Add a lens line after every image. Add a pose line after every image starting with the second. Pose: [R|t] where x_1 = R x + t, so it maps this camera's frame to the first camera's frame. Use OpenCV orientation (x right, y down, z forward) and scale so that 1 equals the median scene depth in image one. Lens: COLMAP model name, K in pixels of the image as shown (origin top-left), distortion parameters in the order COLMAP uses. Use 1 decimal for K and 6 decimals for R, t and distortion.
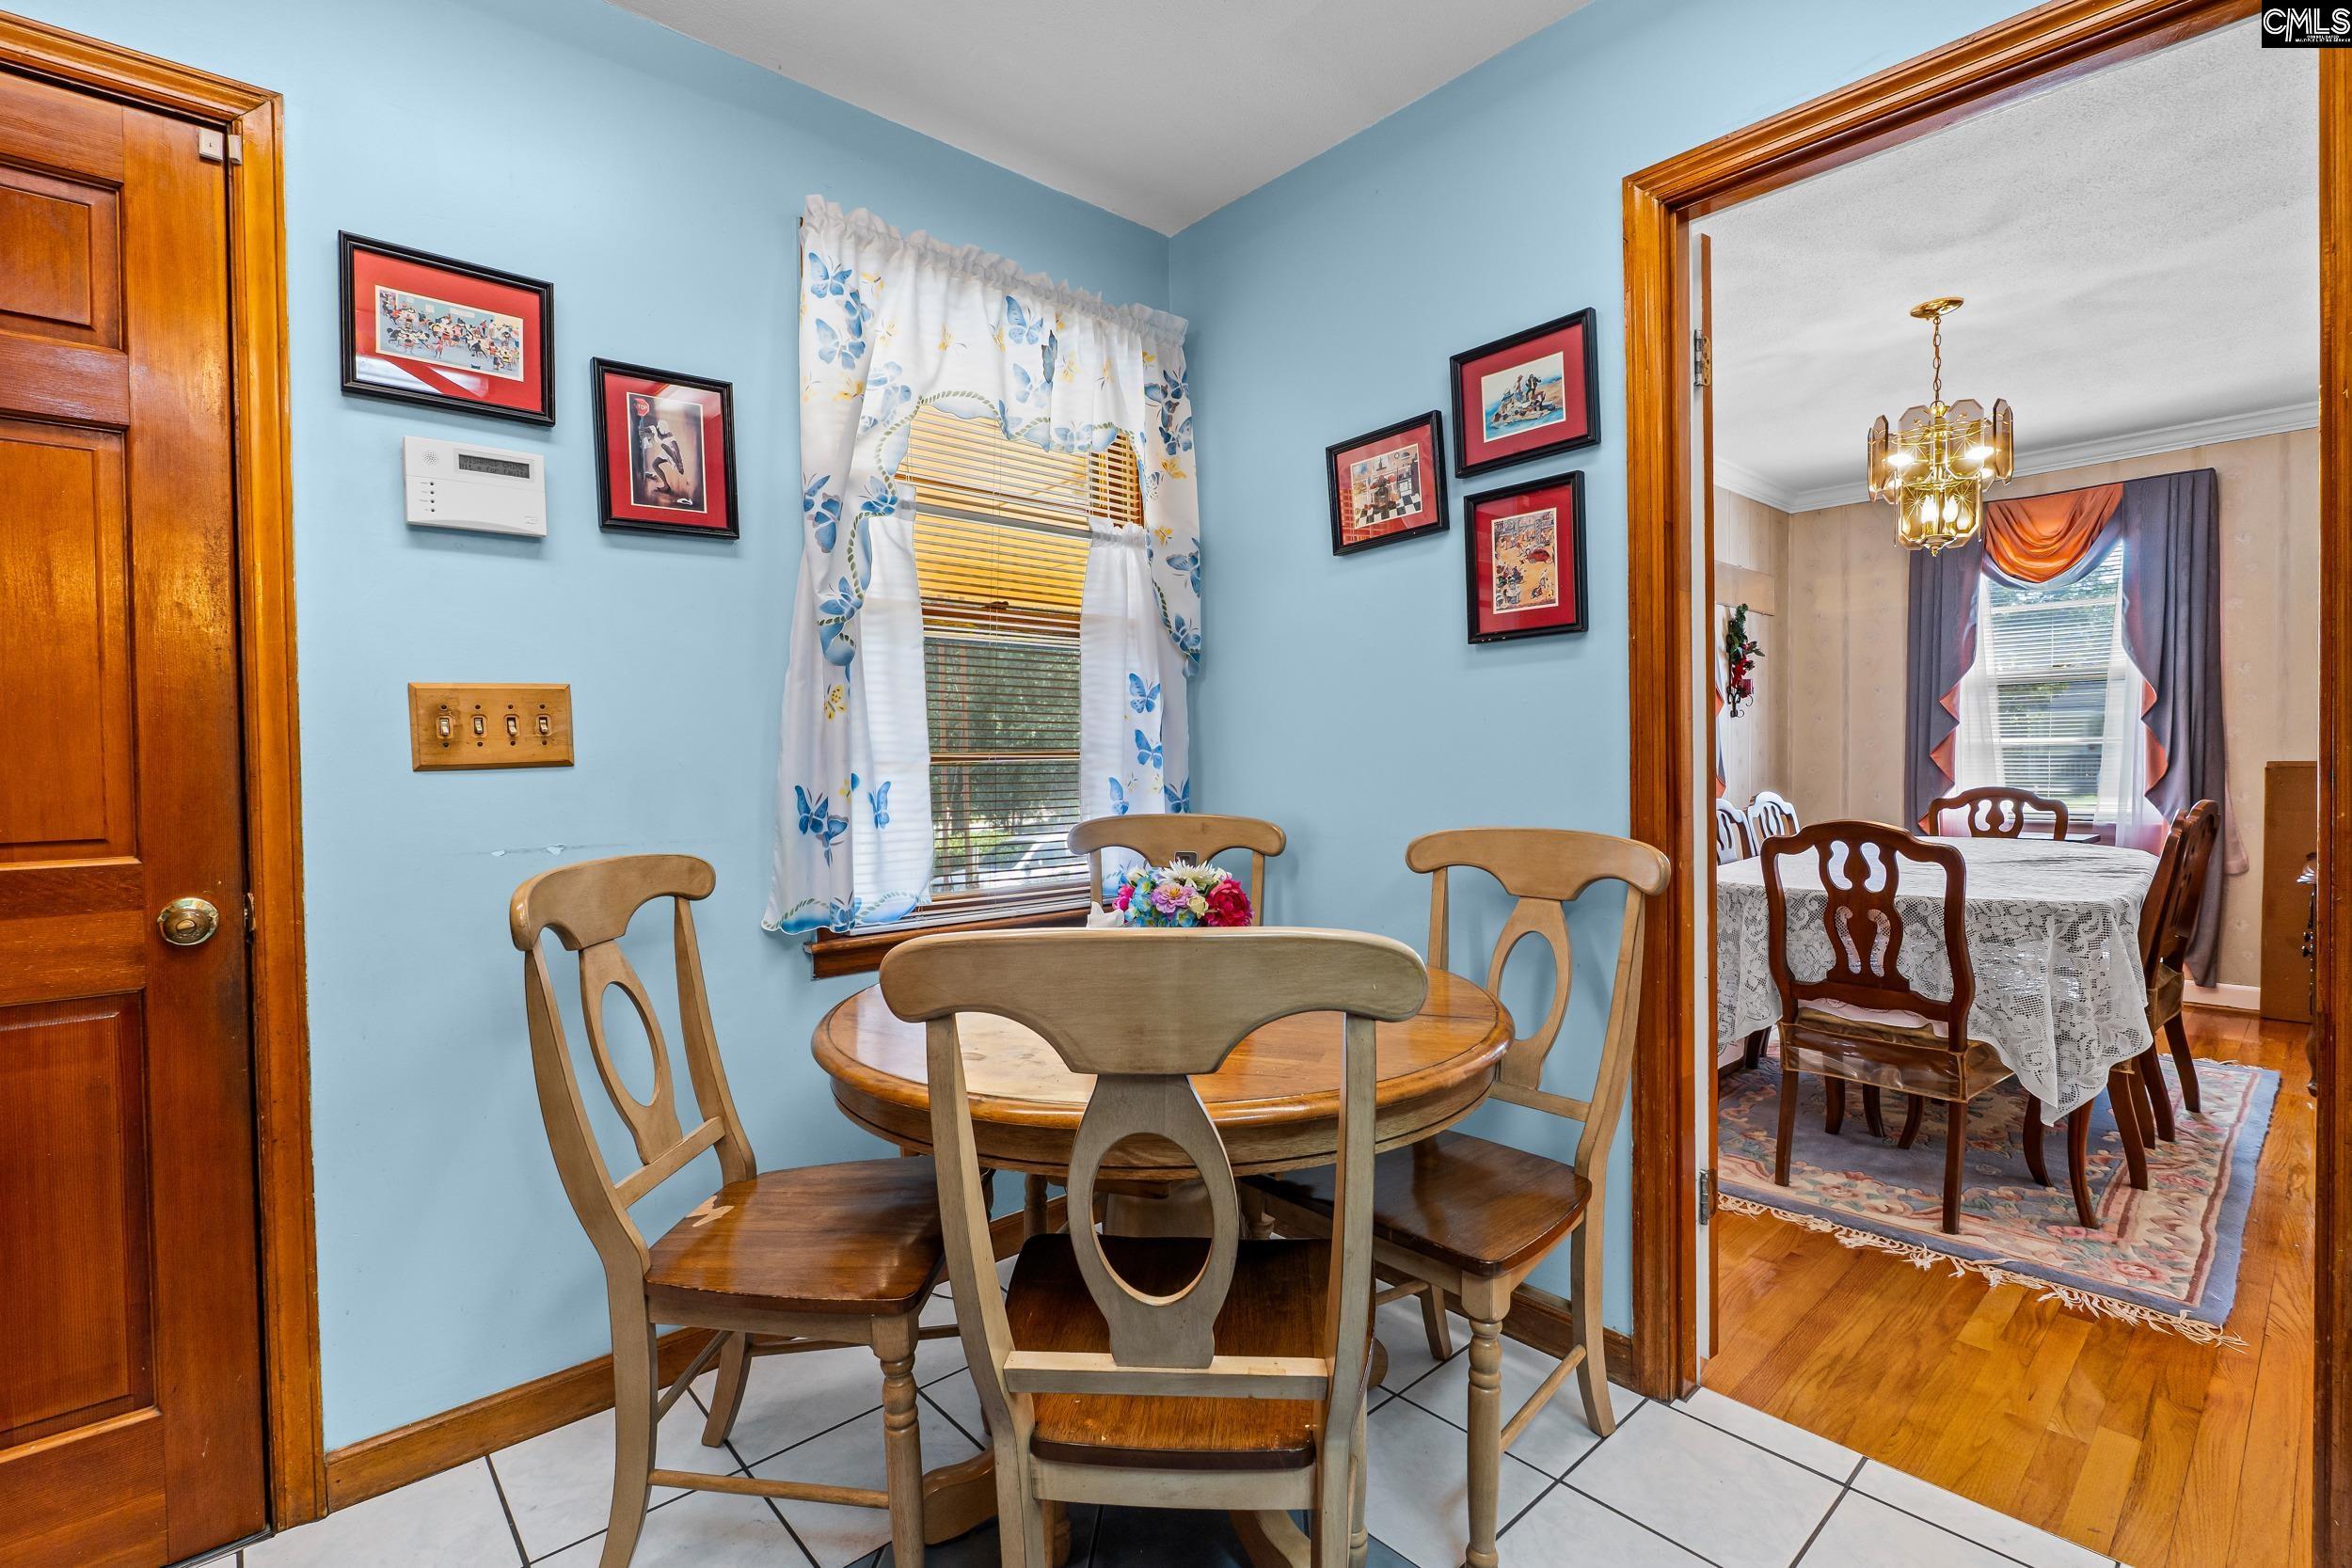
lens RADIAL K [[1071.1, 0, 1174.3], [0, 1071.1, 777.1], [0, 0, 1]] dist [-0.006488, -0.000934]
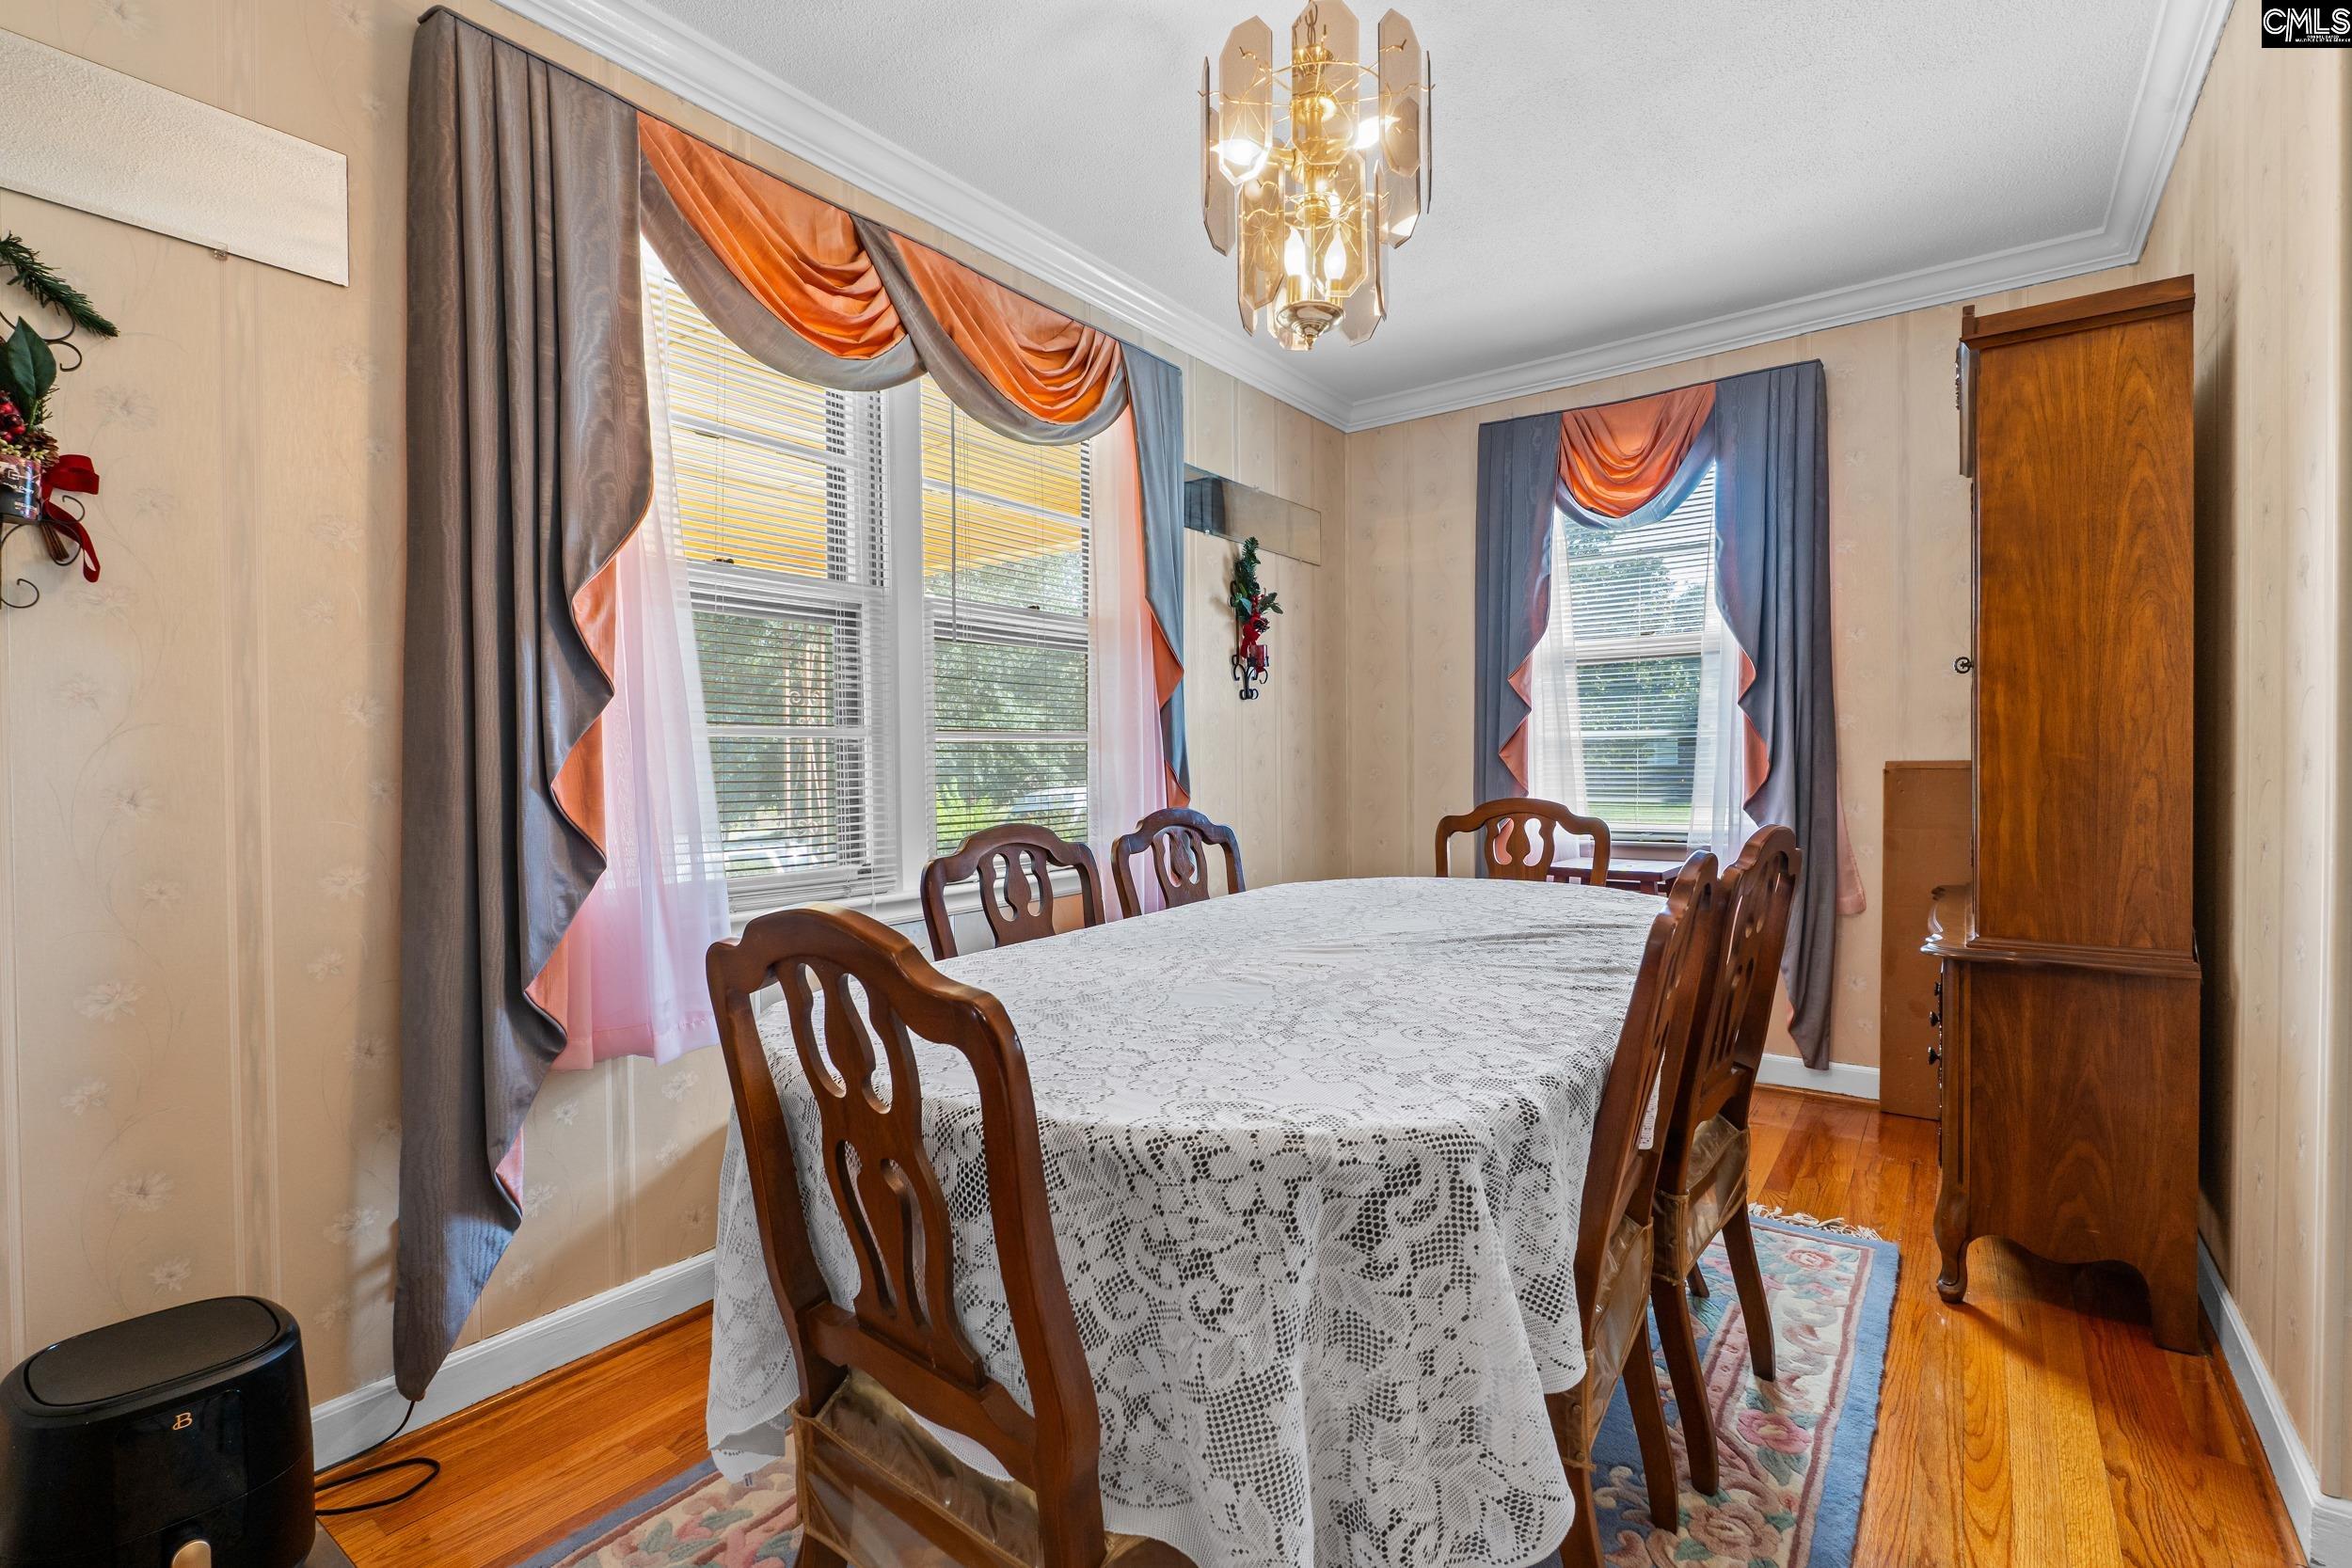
lens RADIAL K [[1071.1, 0, 1174.3], [0, 1071.1, 777.1], [0, 0, 1]] dist [-0.006488, -0.000934]
pose [[0.979921, -0.000885, 0.199386, 0.386305], [0.002407, 0.999970, -0.007390, 0.000443], [-0.199374, 0.007722, 0.979893, 0.362496]]
